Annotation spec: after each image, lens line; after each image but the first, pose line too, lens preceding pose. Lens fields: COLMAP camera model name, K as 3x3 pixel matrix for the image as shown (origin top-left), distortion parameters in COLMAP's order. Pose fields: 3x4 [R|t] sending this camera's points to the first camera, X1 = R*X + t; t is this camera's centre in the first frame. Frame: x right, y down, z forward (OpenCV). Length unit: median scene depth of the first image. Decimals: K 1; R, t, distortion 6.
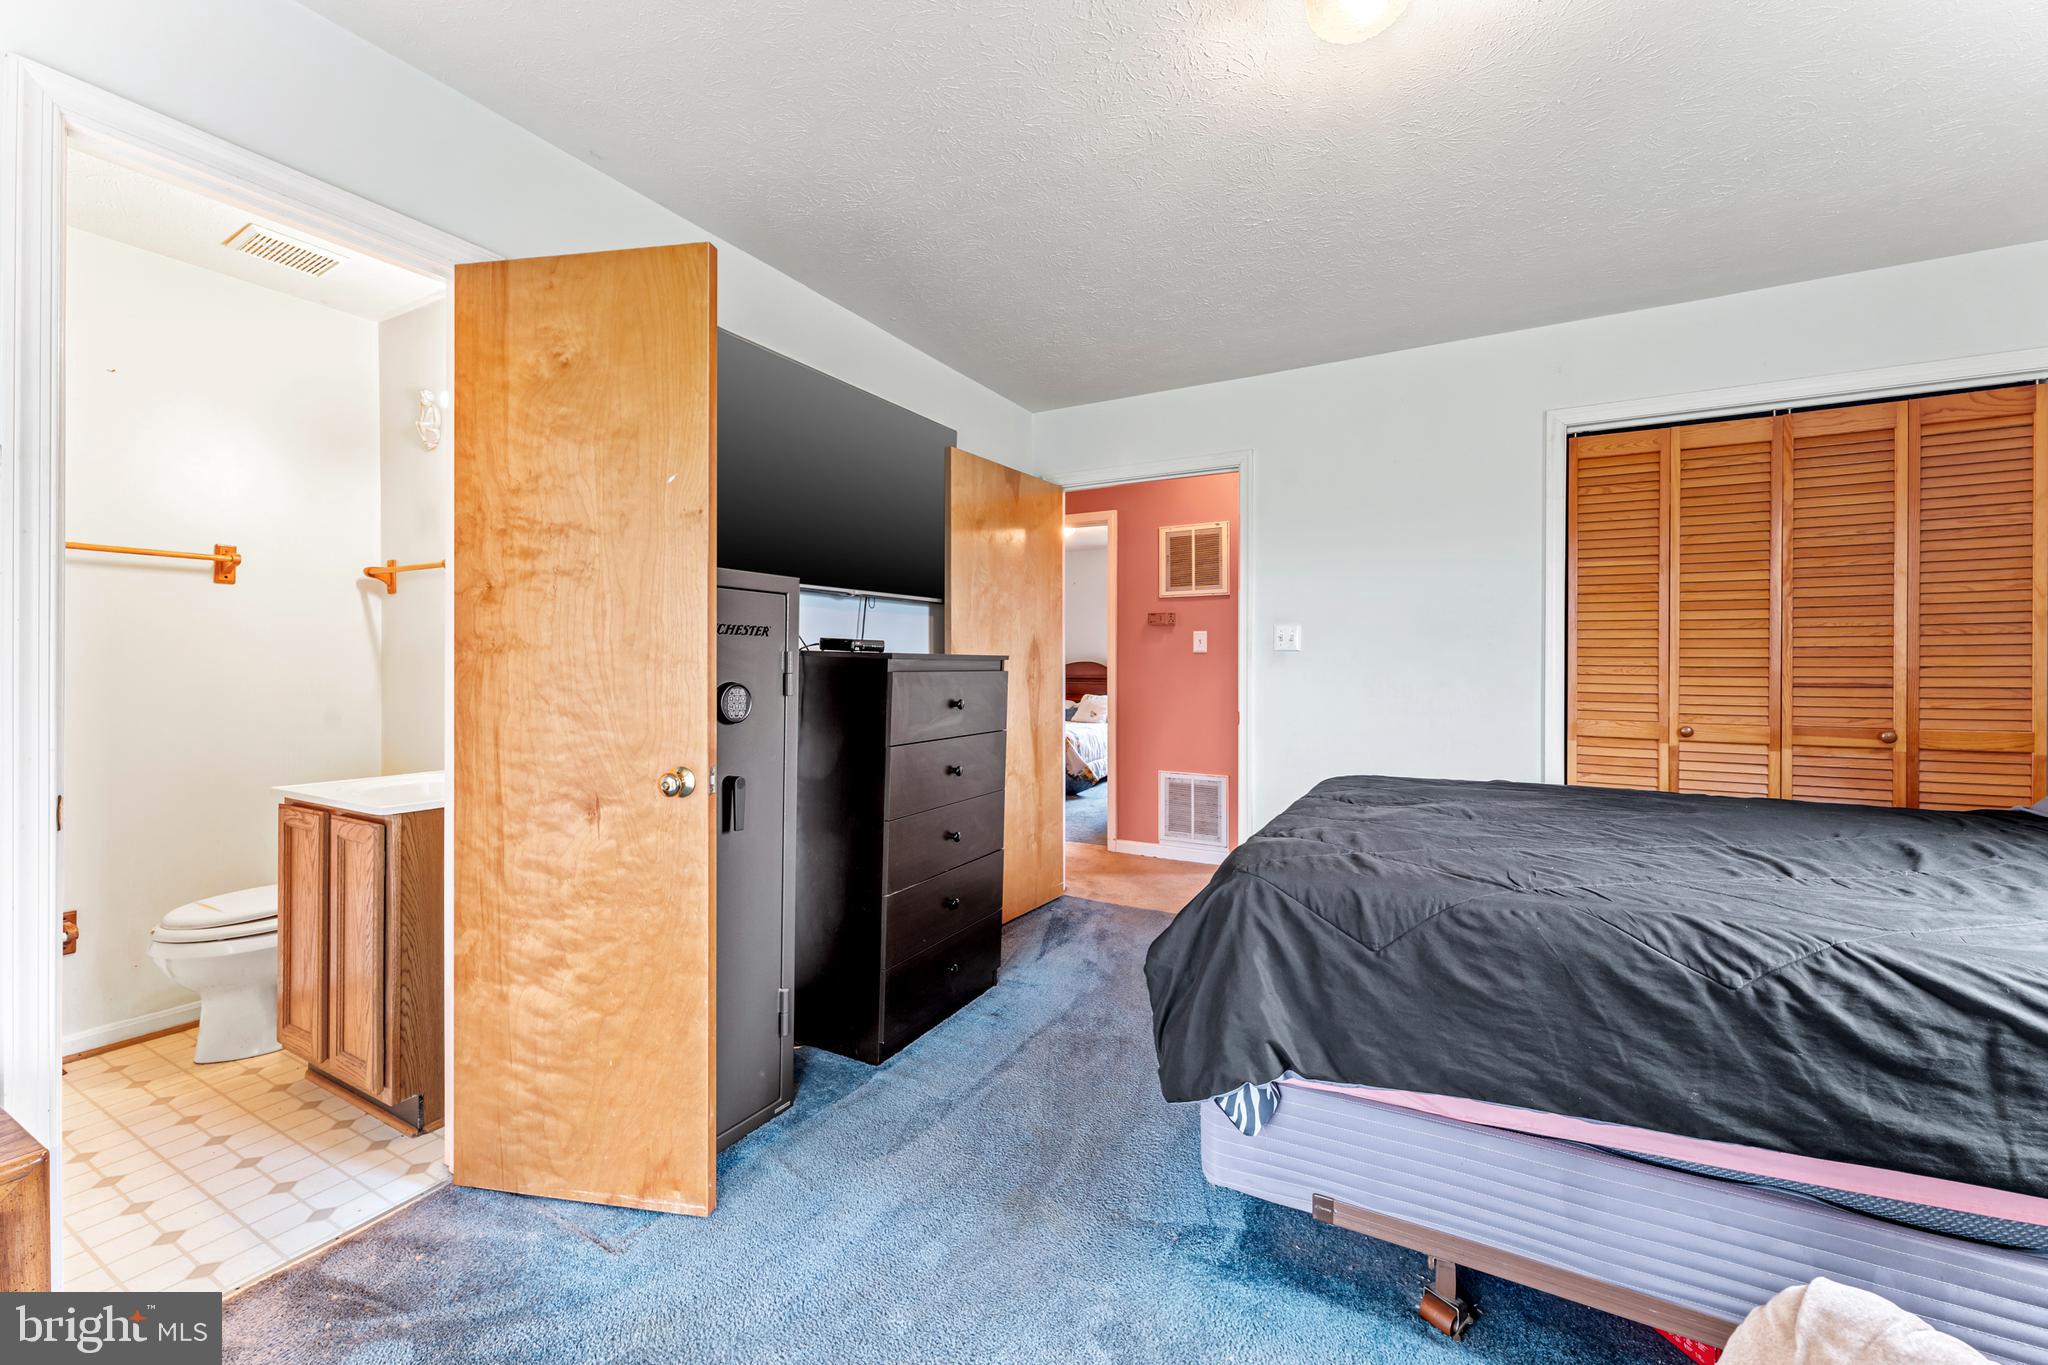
lens RADIAL K [[814.9, 0, 1006.1], [0, 814.9, 668.6], [0, 0, 1]] dist [-0.000106, 0.000705]
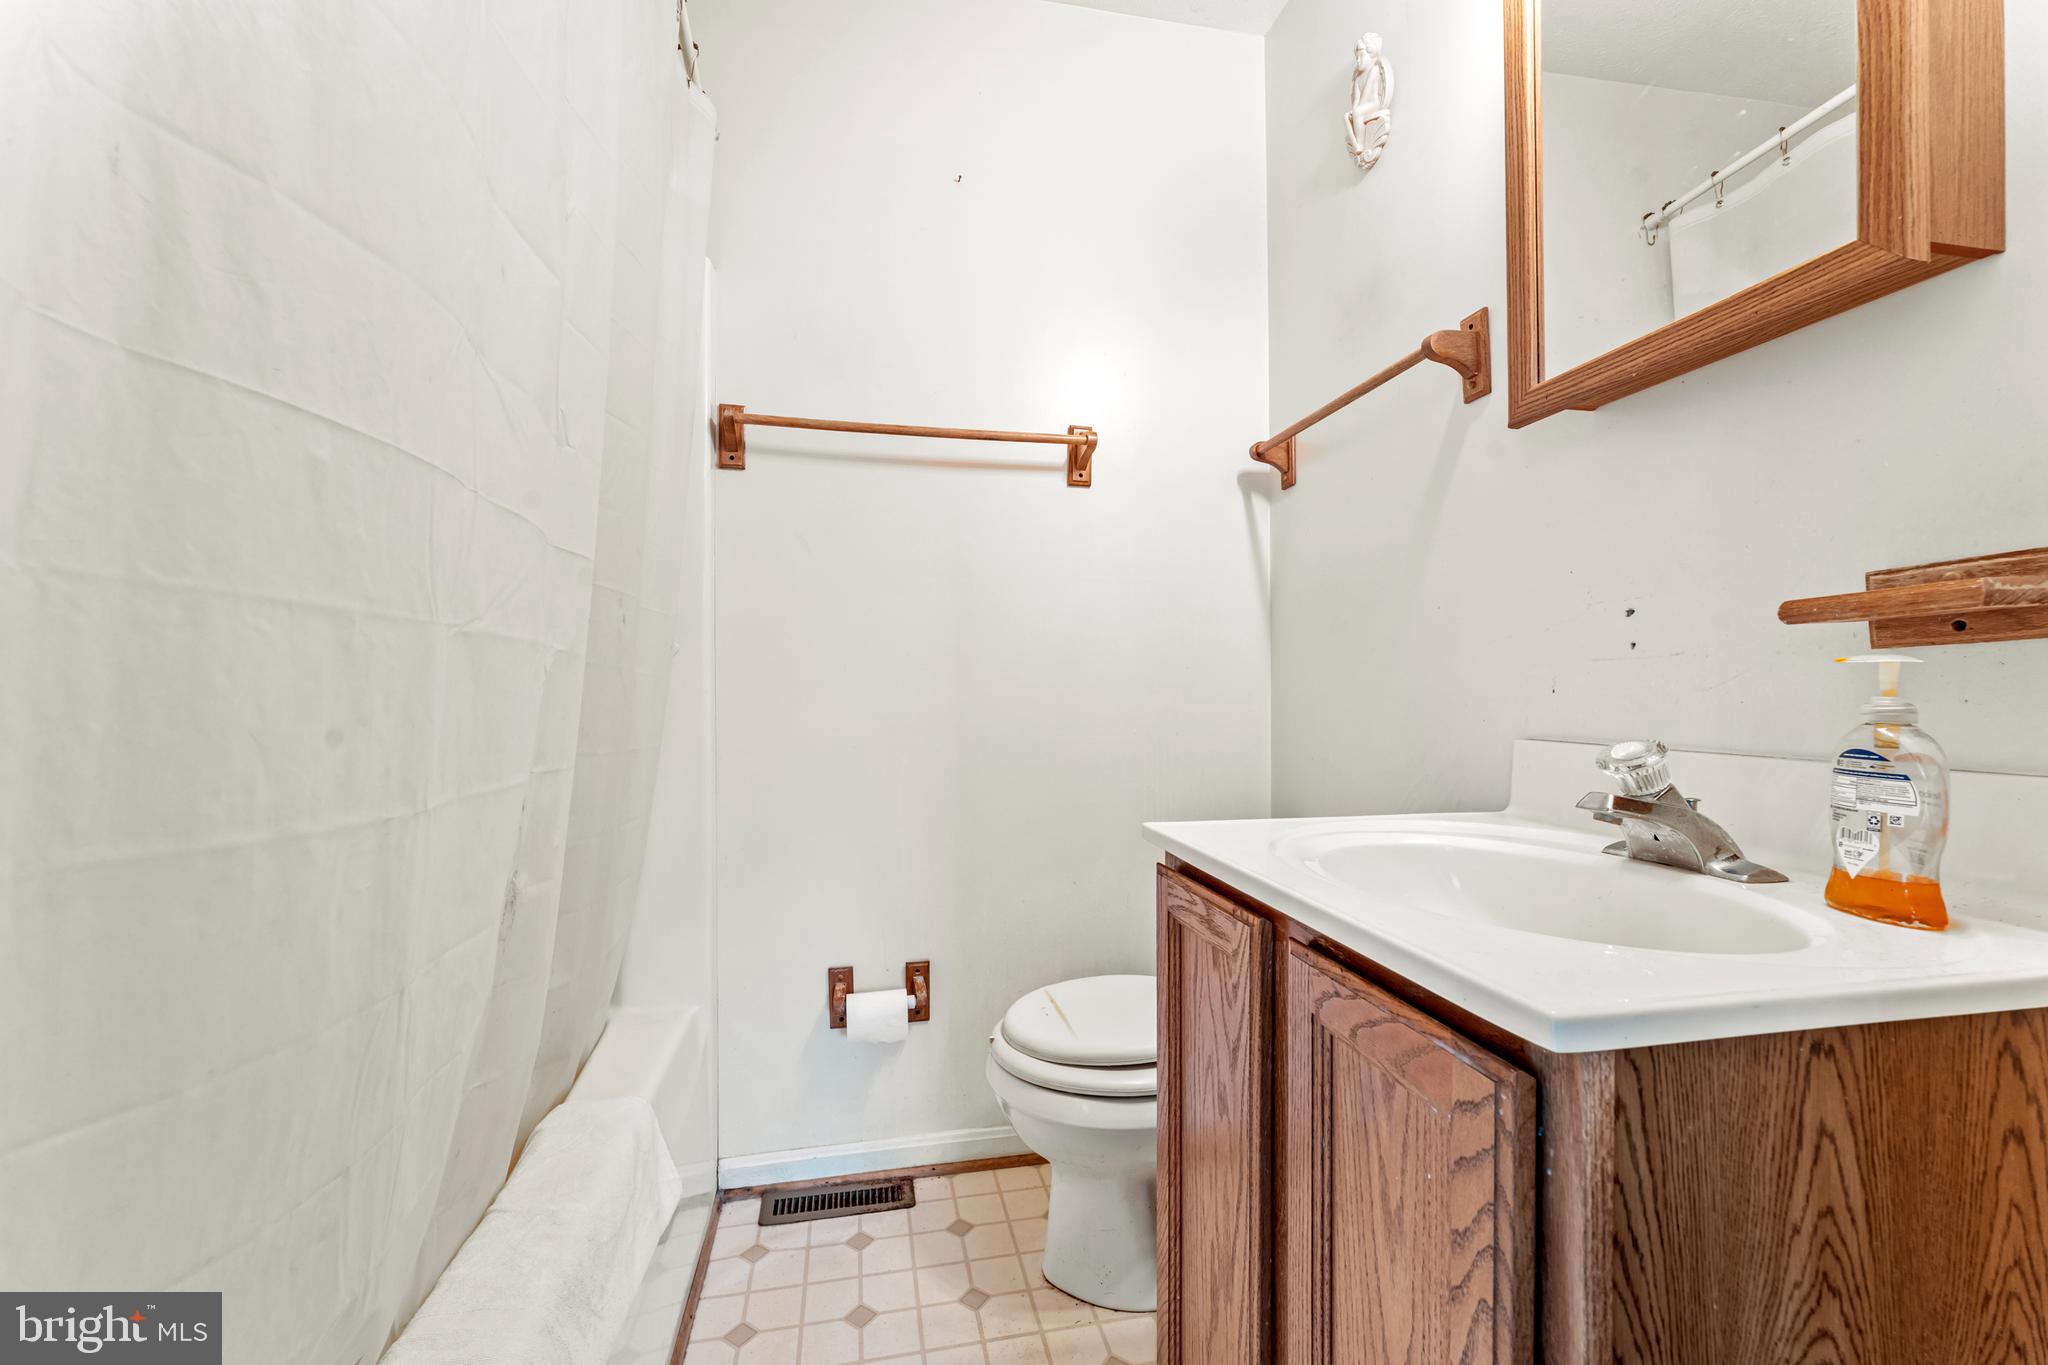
lens RADIAL K [[814.9, 0, 1018.8], [0, 814.9, 689.0], [0, 0, 1]] dist [-0.000106, 0.000705]
pose [[0.650772, -0.007219, -0.759239, -0.560374], [0.005944, 0.999973, -0.004413, 0.067766], [0.759250, -0.001641, 0.650797, 0.607983]]
